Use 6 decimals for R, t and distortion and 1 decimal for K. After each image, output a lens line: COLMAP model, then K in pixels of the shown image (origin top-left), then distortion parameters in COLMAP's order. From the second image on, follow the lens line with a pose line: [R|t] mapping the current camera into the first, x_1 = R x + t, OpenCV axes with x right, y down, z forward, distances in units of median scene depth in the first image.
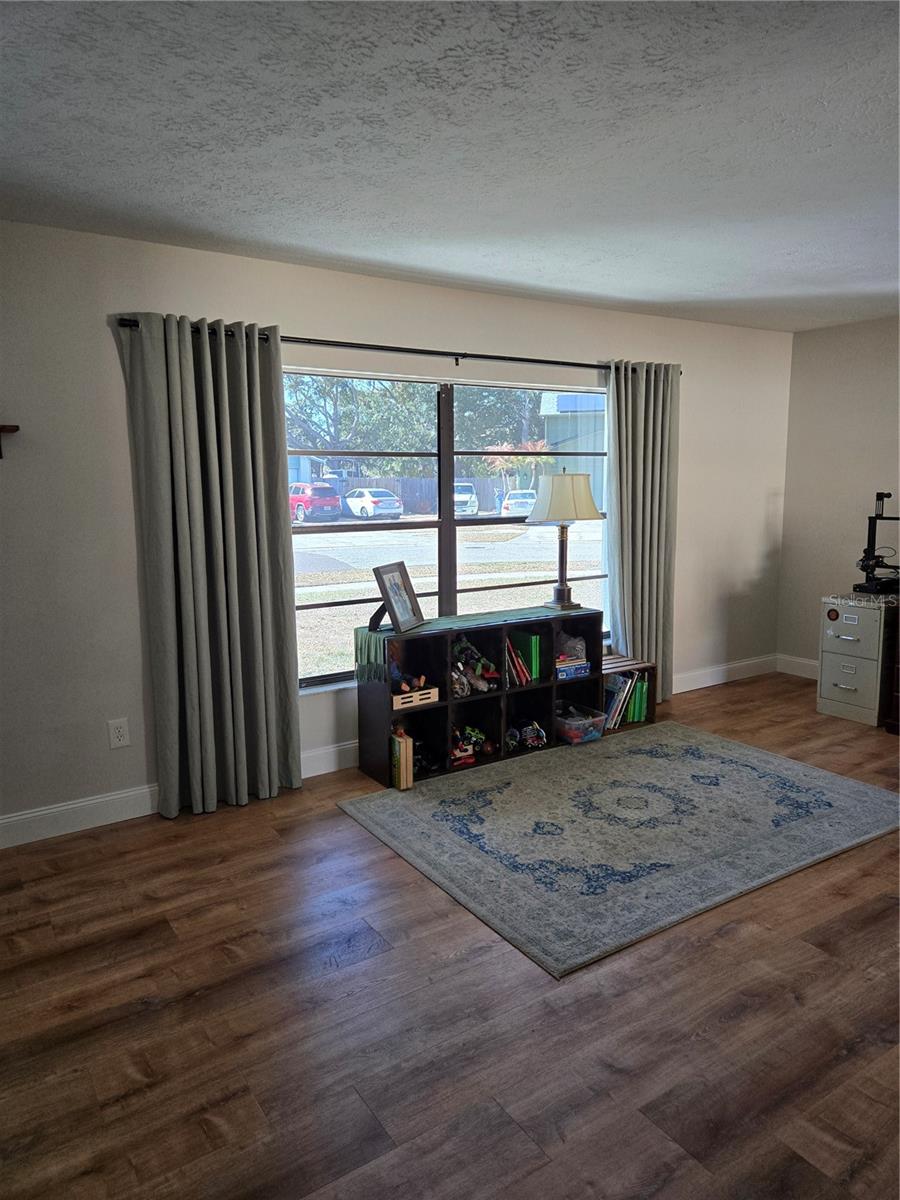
lens RADIAL K [[799.7, 0, 448.3], [0, 799.7, 595.5], [0, 0, 1]] dist [0.070975, -0.061303]
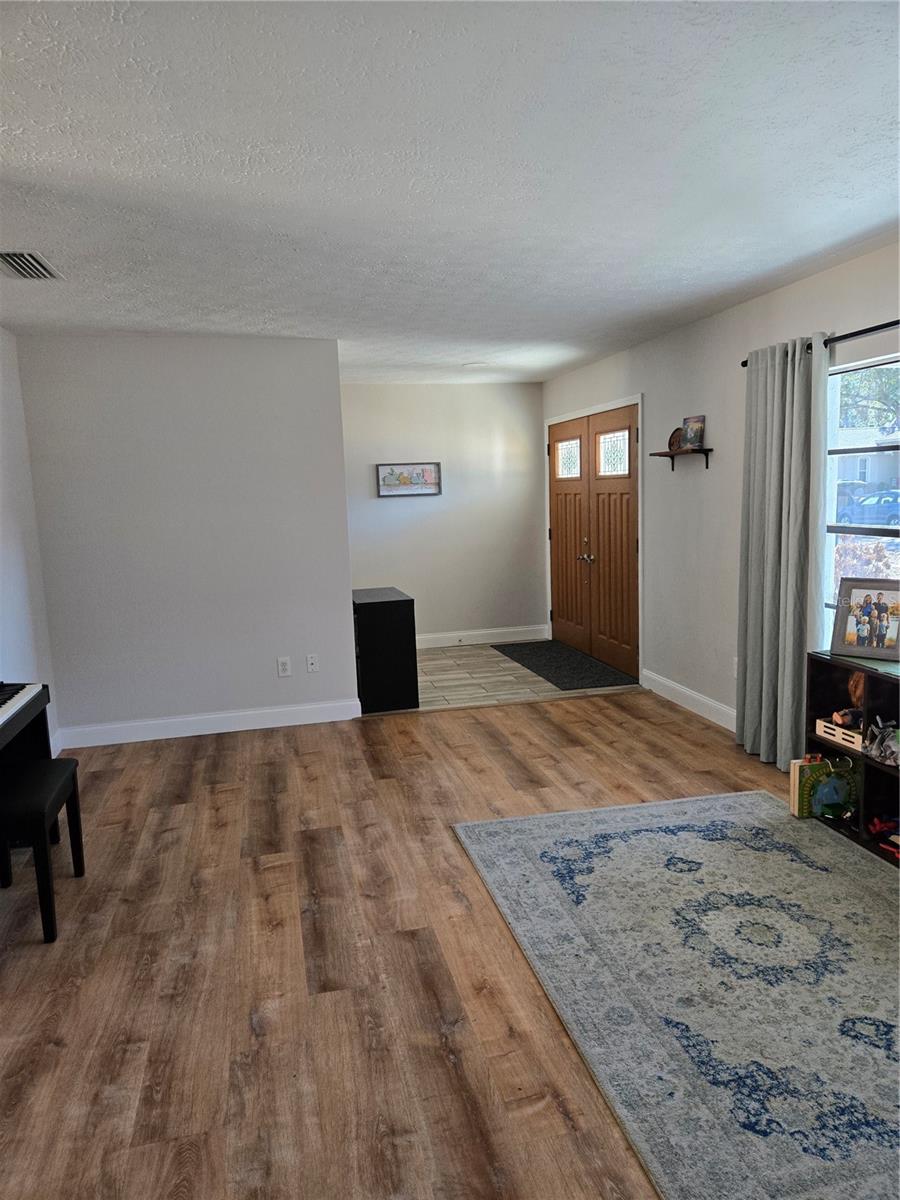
lens RADIAL K [[799.7, 0, 451.2], [0, 799.7, 597.8], [0, 0, 1]] dist [0.070975, -0.061303]
pose [[-0.340293, 0.150965, -0.928122, 1.125037], [-0.098114, 0.975940, 0.194716, -0.184582], [0.935187, 0.157322, -0.317294, 1.077615]]
